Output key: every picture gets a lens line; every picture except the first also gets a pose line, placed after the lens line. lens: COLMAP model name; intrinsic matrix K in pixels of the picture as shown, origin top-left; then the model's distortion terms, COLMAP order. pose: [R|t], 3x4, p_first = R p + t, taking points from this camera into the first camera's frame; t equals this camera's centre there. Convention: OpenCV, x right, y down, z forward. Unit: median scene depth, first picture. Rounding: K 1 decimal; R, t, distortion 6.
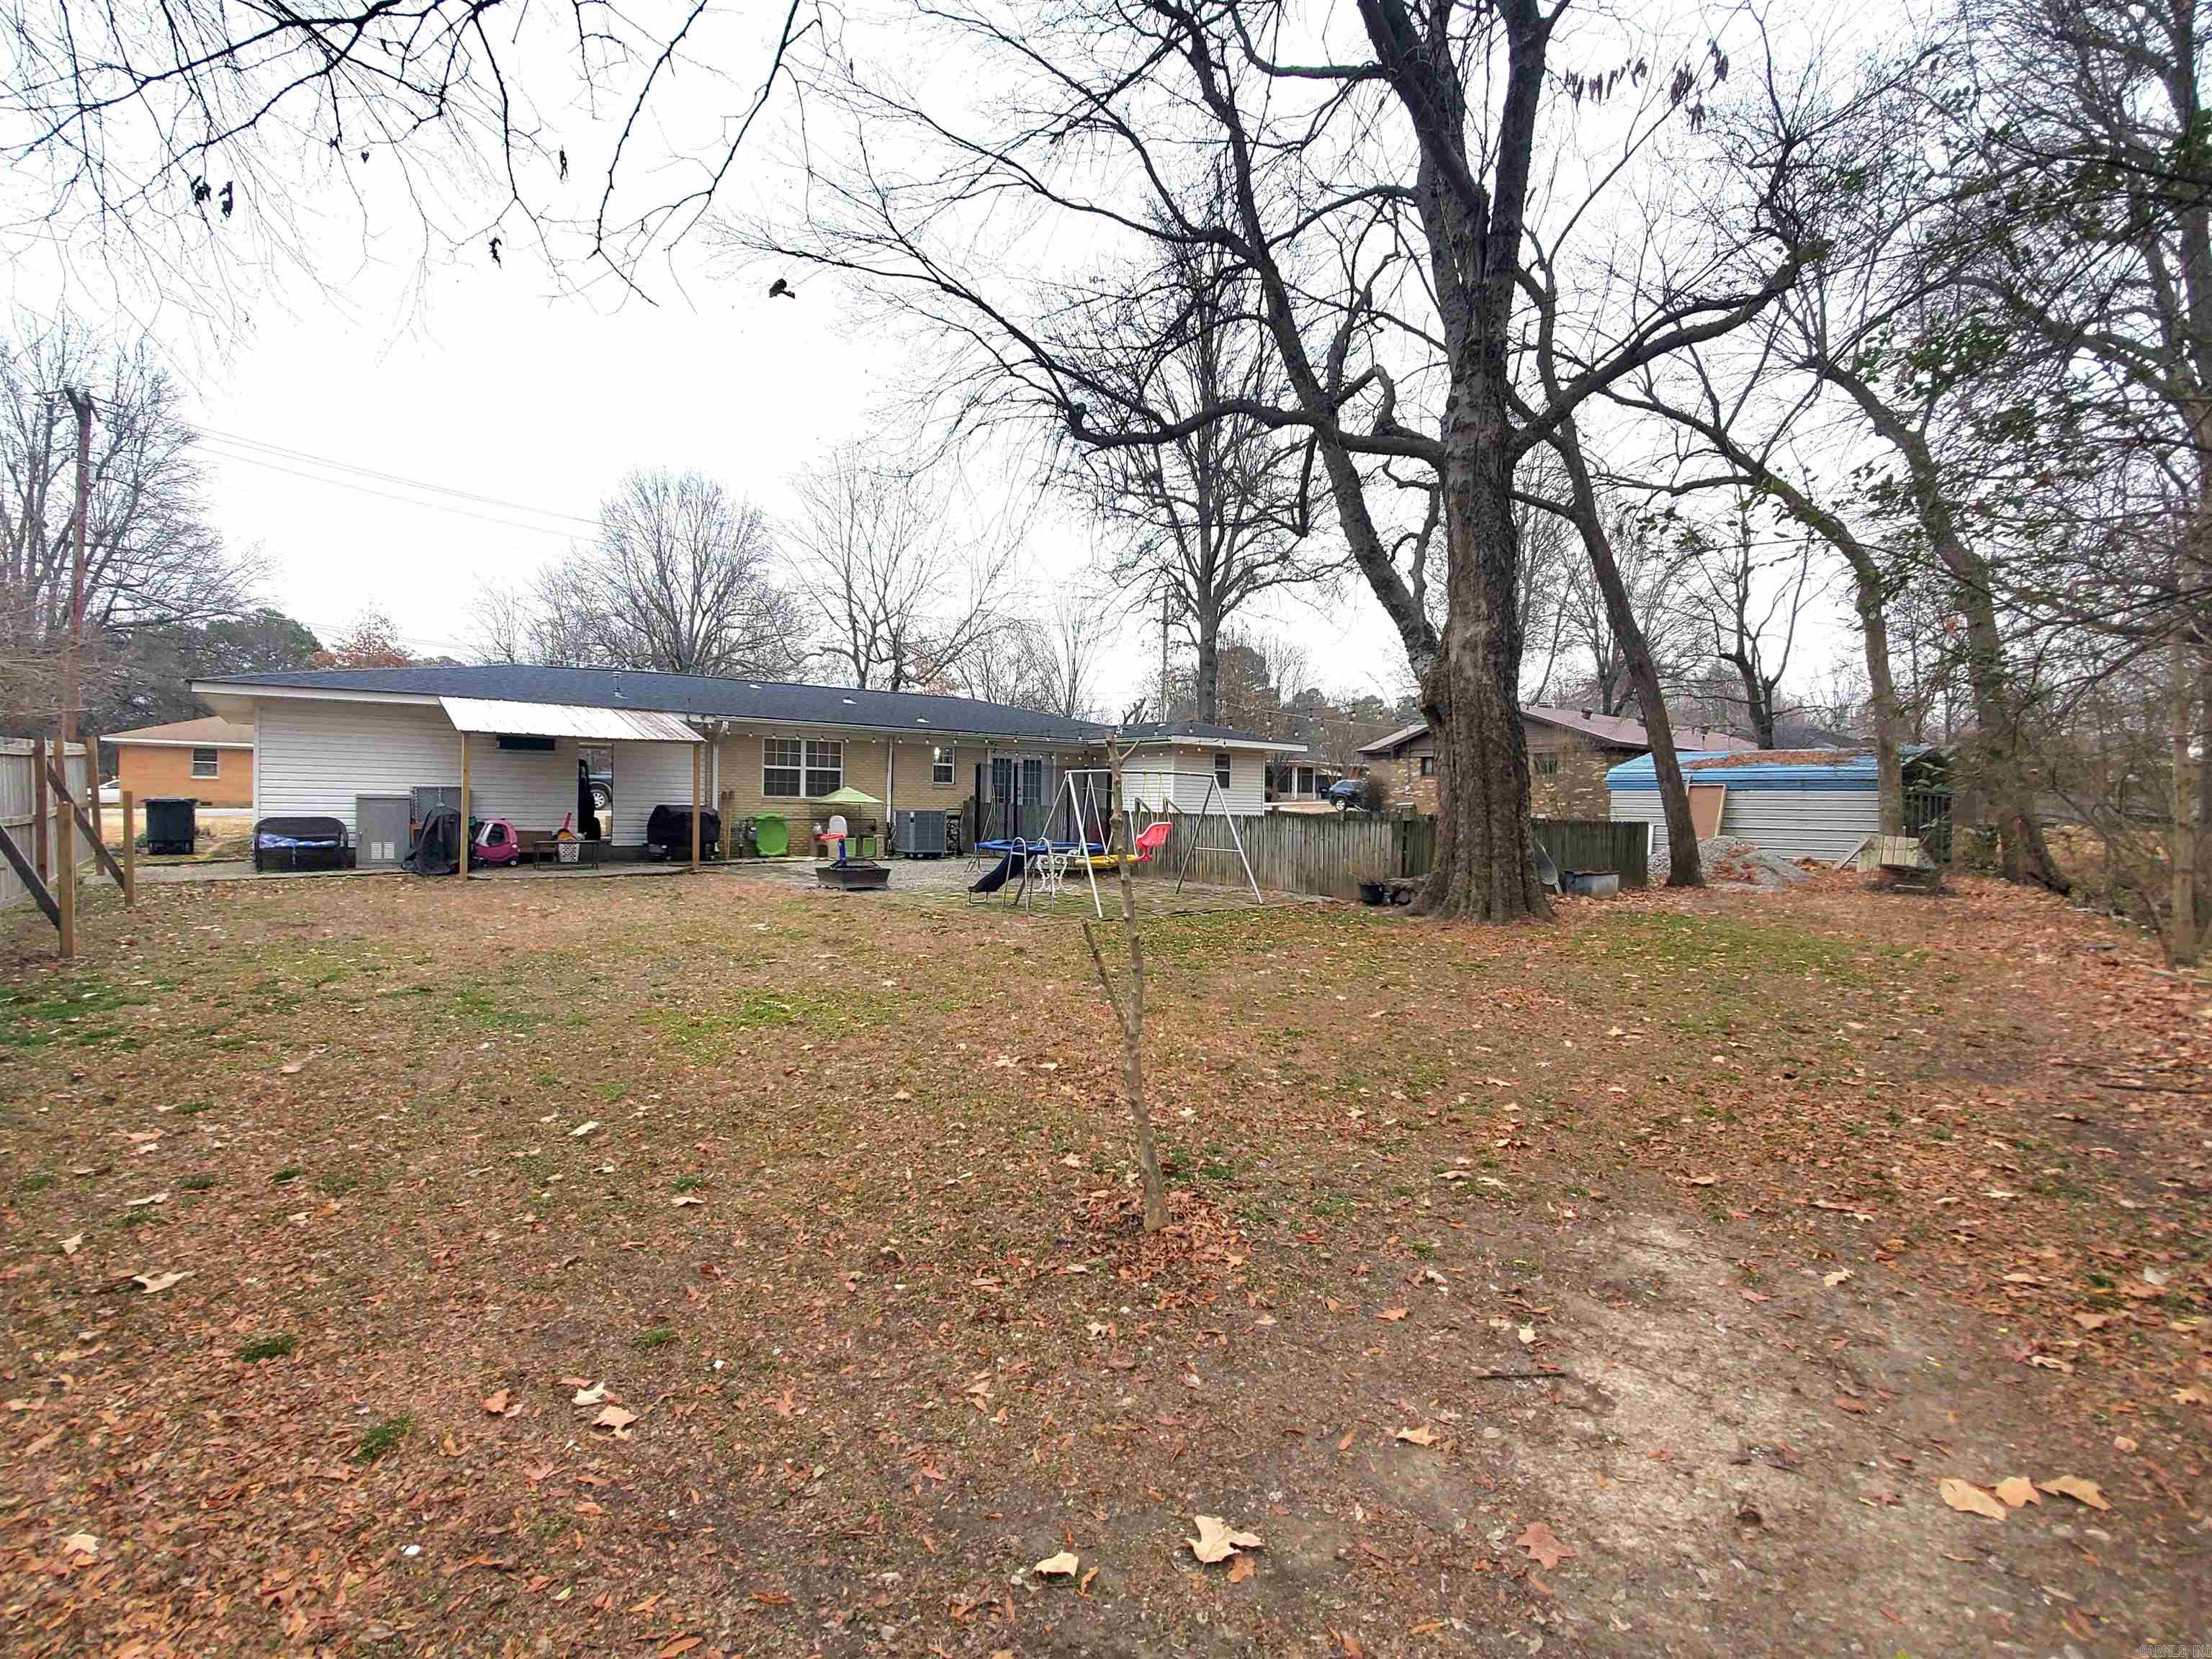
lens RADIAL K [[1081.1, 0, 1125.4], [0, 1081.1, 812.1], [0, 0, 1]] dist [-0.003113, 0.009802]
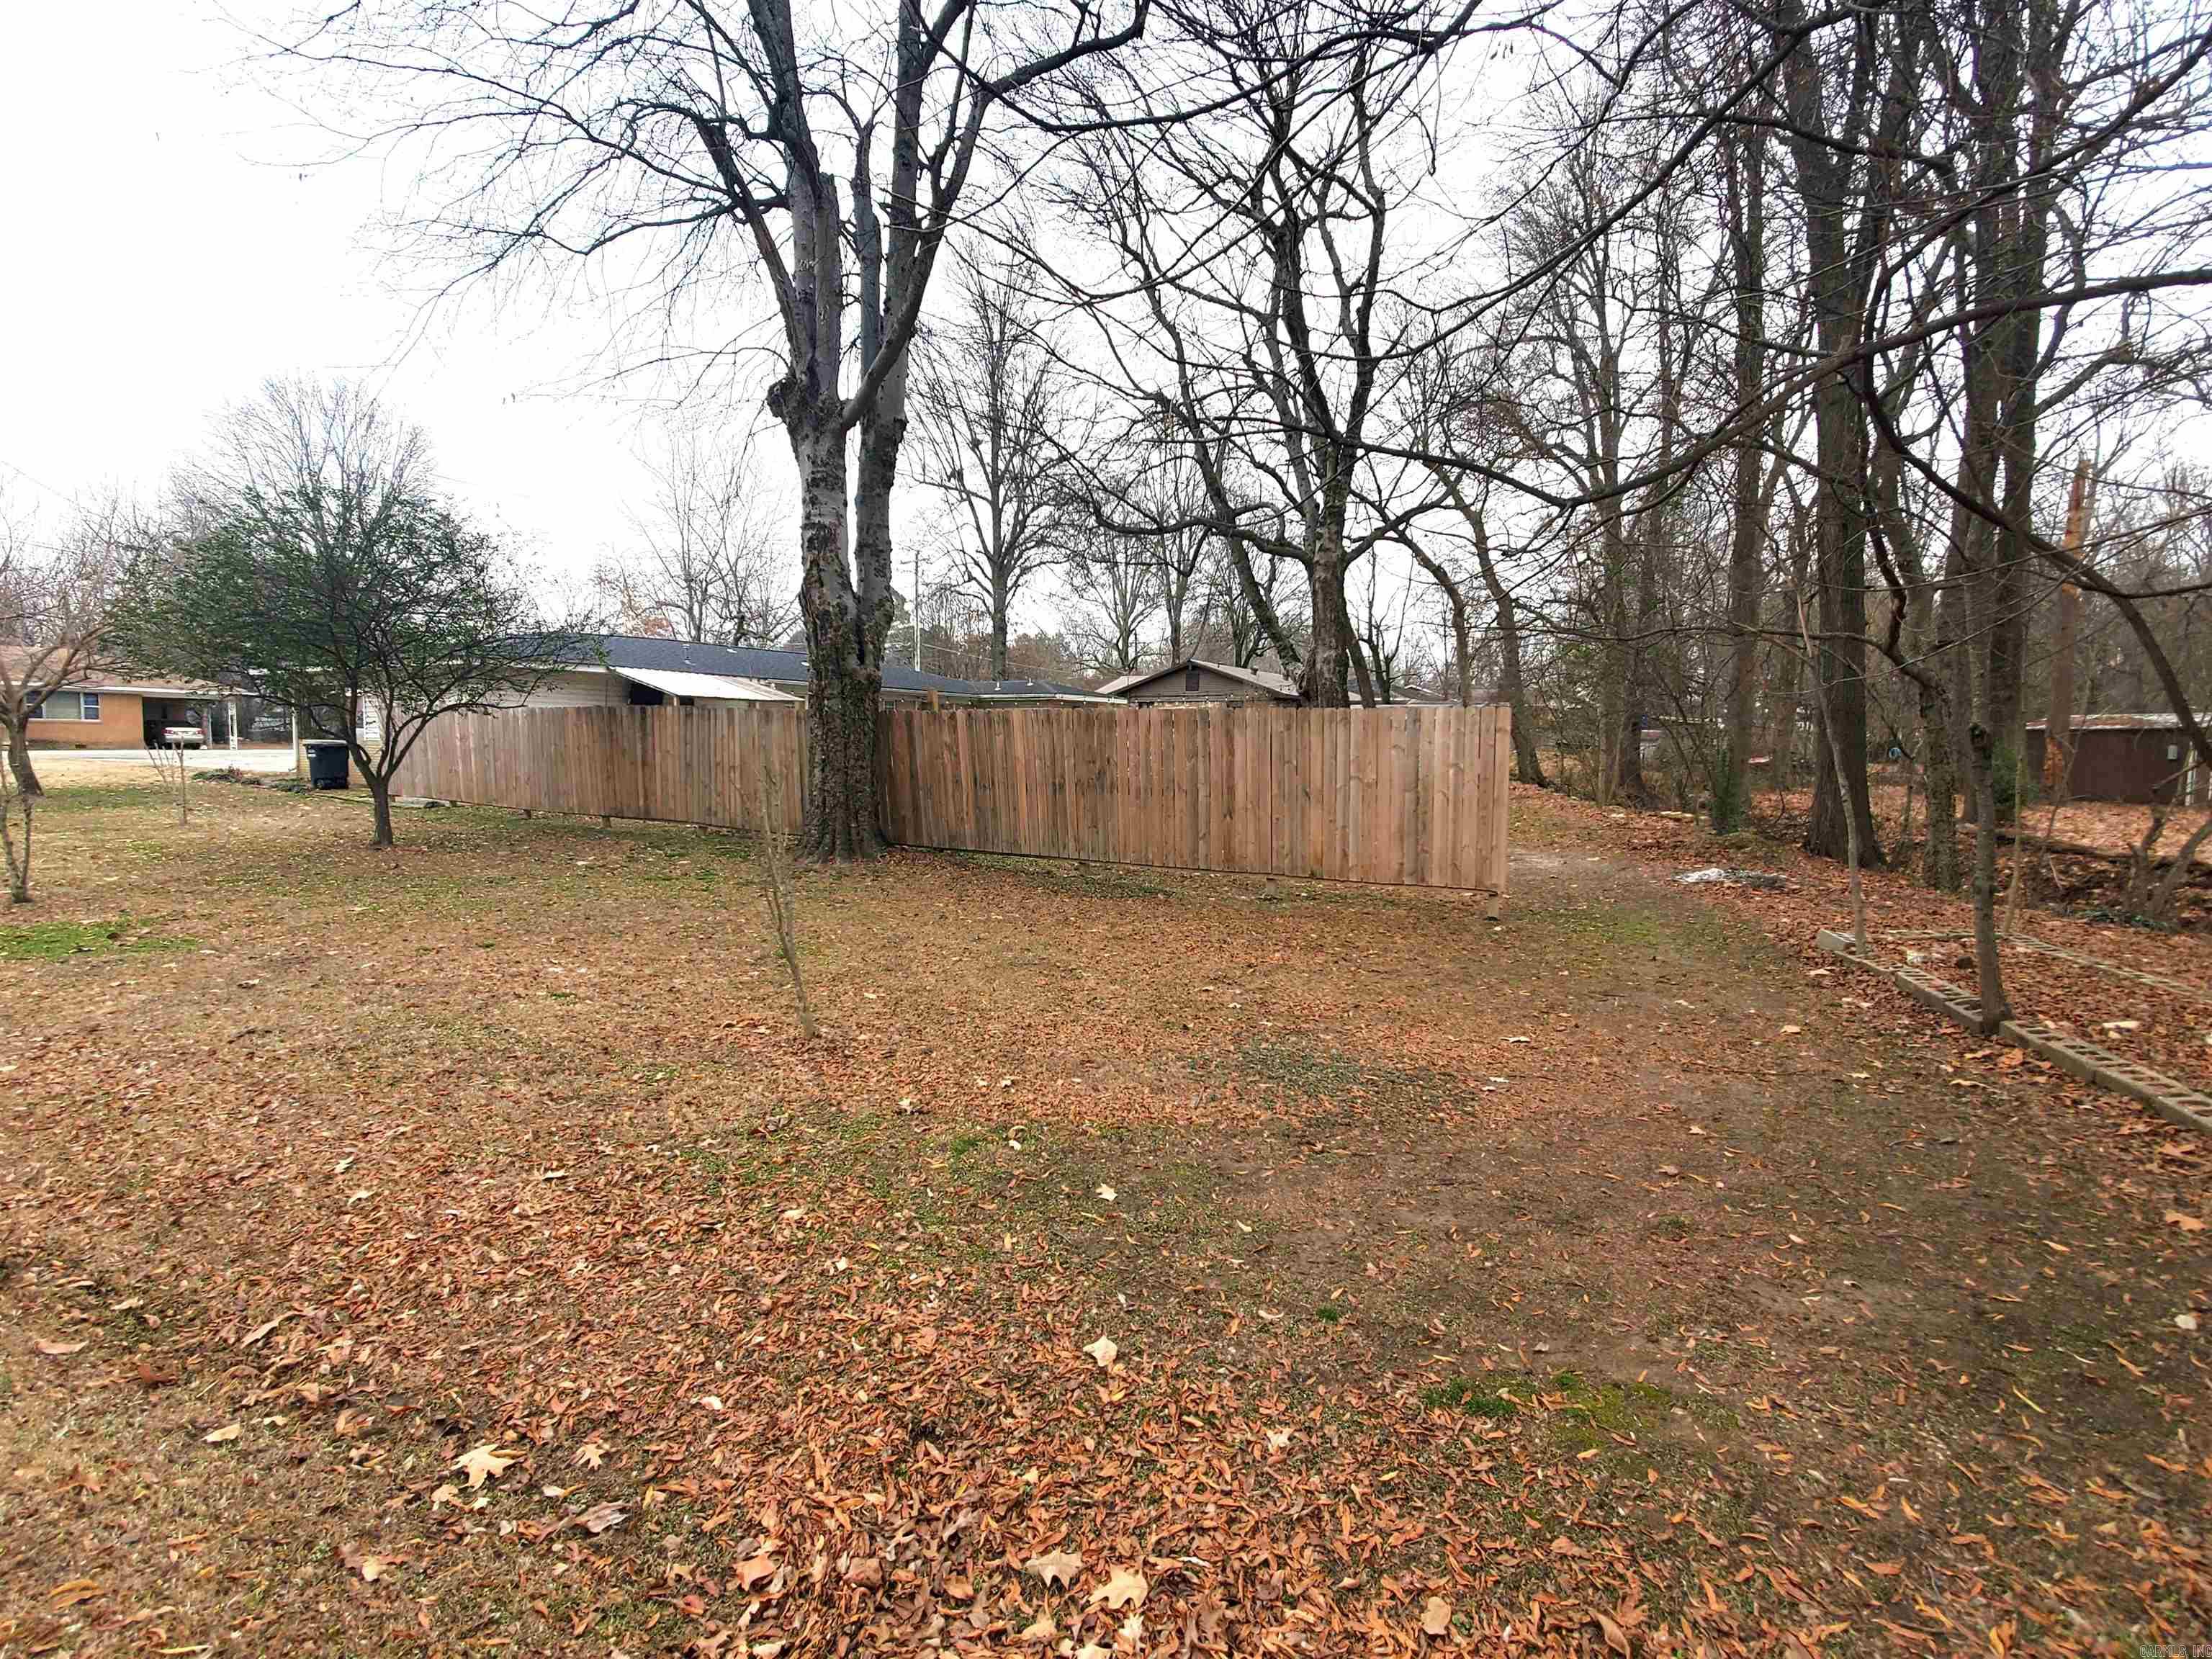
lens RADIAL K [[1081.1, 0, 1125.4], [0, 1081.1, 812.1], [0, 0, 1]] dist [-0.003113, 0.009802]
pose [[0.931905, -0.027699, 0.361643, -0.425095], [0.004944, 0.997957, 0.063695, -0.002879], [-0.362668, -0.057570, 0.930138, -0.409580]]
